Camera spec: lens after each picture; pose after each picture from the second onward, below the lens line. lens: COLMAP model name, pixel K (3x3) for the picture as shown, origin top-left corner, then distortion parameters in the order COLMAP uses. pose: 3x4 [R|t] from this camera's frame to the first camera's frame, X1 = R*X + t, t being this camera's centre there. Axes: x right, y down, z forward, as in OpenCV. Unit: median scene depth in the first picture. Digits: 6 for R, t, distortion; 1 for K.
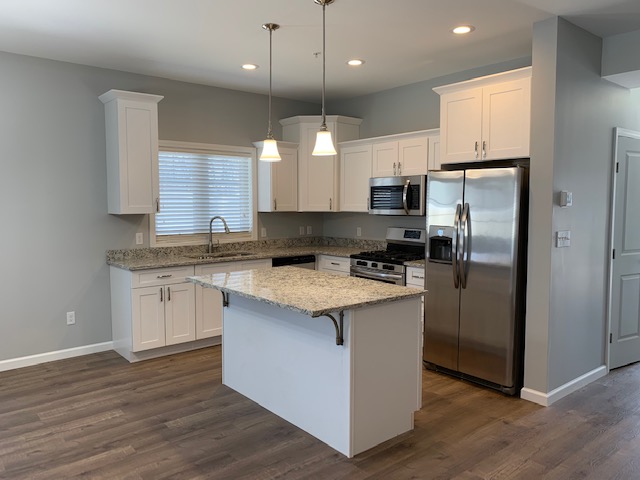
lens RADIAL K [[486.0, 0, 319.8], [0, 486.0, 237.0], [0, 0, 1]] dist [0.023688, -0.015631]
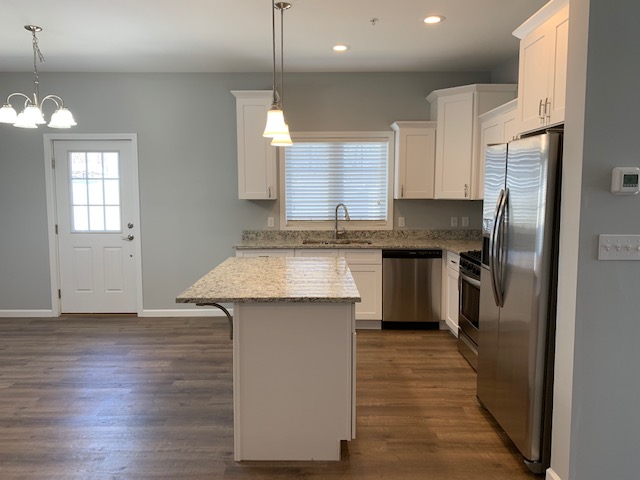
lens RADIAL K [[486.0, 0, 320.9], [0, 486.0, 235.3], [0, 0, 1]] dist [0.023688, -0.015631]
pose [[0.773014, 0.058615, -0.631676, 0.408445], [-0.046698, 0.998279, 0.035486, -0.010468], [0.632668, 0.002067, 0.774420, 0.205313]]
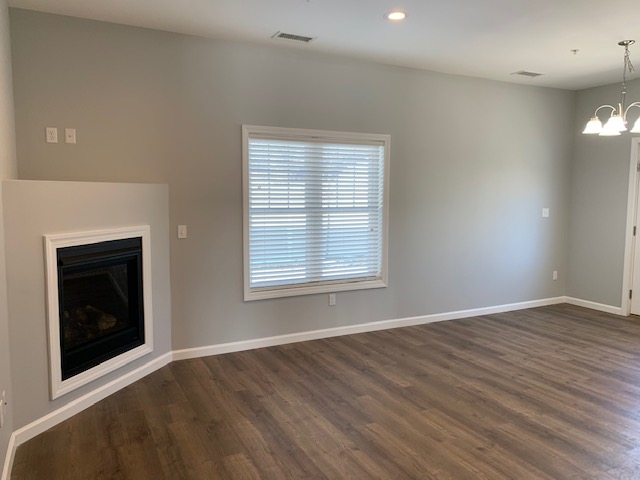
lens RADIAL K [[486.0, 0, 321.3], [0, 486.0, 238.9], [0, 0, 1]] dist [0.023688, -0.015631]
pose [[-0.215644, 0.094264, -0.971911, 0.502025], [-0.074092, 0.990881, 0.112543, -0.012222], [0.973657, 0.096280, -0.206694, 0.214616]]
